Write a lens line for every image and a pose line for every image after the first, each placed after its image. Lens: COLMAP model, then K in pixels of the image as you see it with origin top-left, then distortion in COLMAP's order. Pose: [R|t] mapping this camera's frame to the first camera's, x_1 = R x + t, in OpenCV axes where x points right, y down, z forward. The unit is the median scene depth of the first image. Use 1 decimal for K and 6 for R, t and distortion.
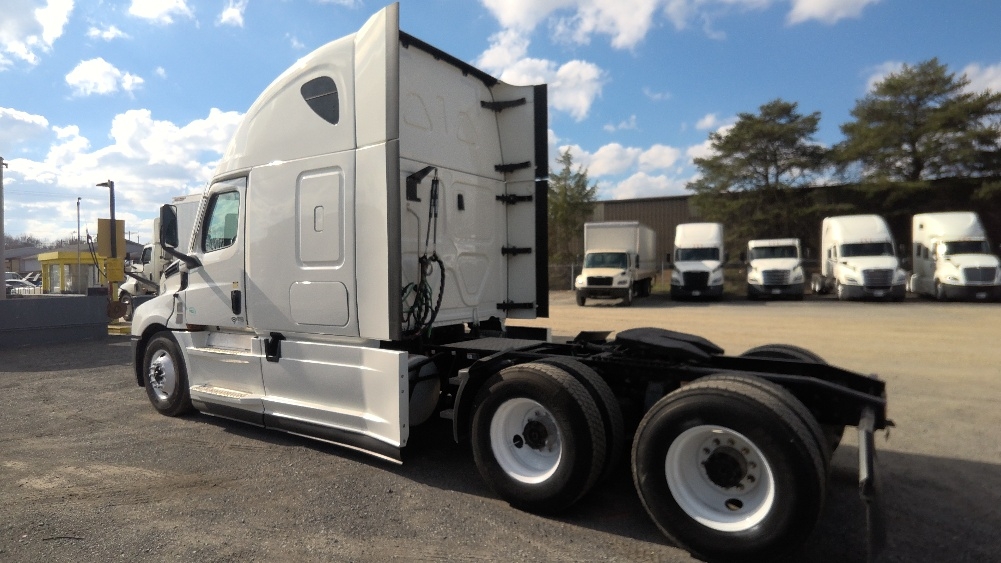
lens RADIAL K [[582.0, 0, 500.5], [0, 582.0, 281.5], [0, 0, 1]] dist [0.026946, -0.001848]
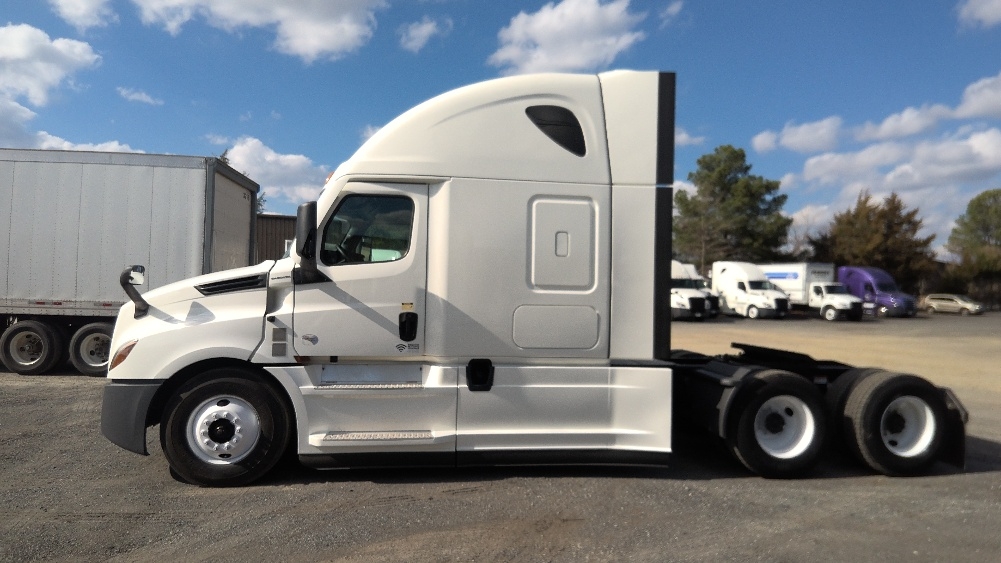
lens RADIAL K [[582.0, 0, 500.5], [0, 582.0, 281.5], [0, 0, 1]] dist [0.026946, -0.001848]
pose [[0.750927, 0.038545, 0.659259, -0.886261], [-0.018707, 0.999136, -0.037109, -0.001960], [-0.660120, 0.015533, 0.751000, 0.258212]]
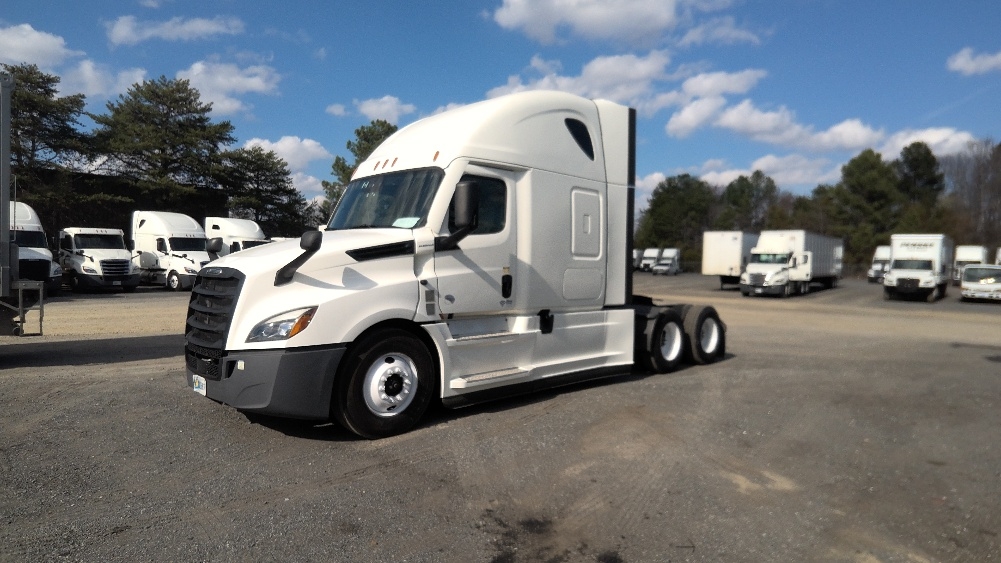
lens RADIAL K [[582.0, 0, 500.5], [0, 582.0, 281.5], [0, 0, 1]] dist [0.026946, -0.001848]
pose [[0.184803, -0.010576, 0.982719, -1.449482], [-0.001821, 0.999937, 0.011104, 0.014309], [-0.982774, -0.003842, 0.184772, 0.788754]]
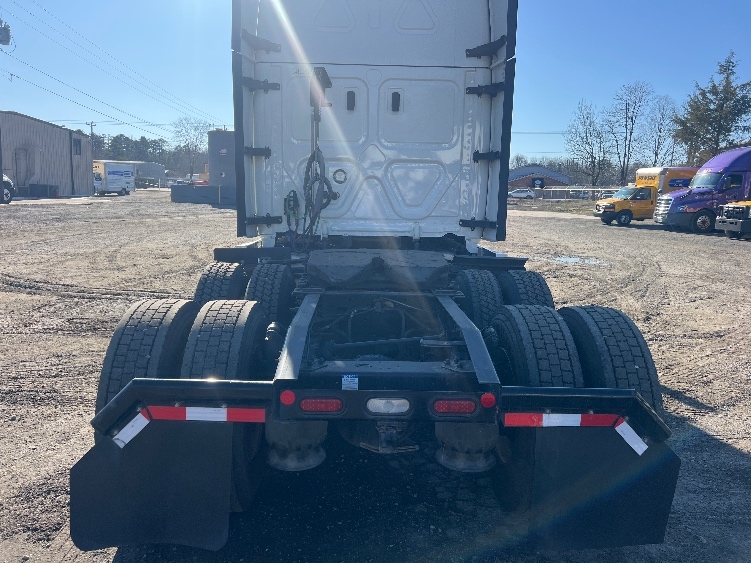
lens RADIAL K [[587.0, 0, 379.7], [0, 587.0, 296.8], [0, 0, 1]] dist [0.003857, 0.003729]
pose [[0.547711, 0.167106, -0.819810, 0.700760], [-0.041205, 0.984050, 0.173055, 0.005711], [0.835653, -0.061004, 0.545860, 0.447354]]
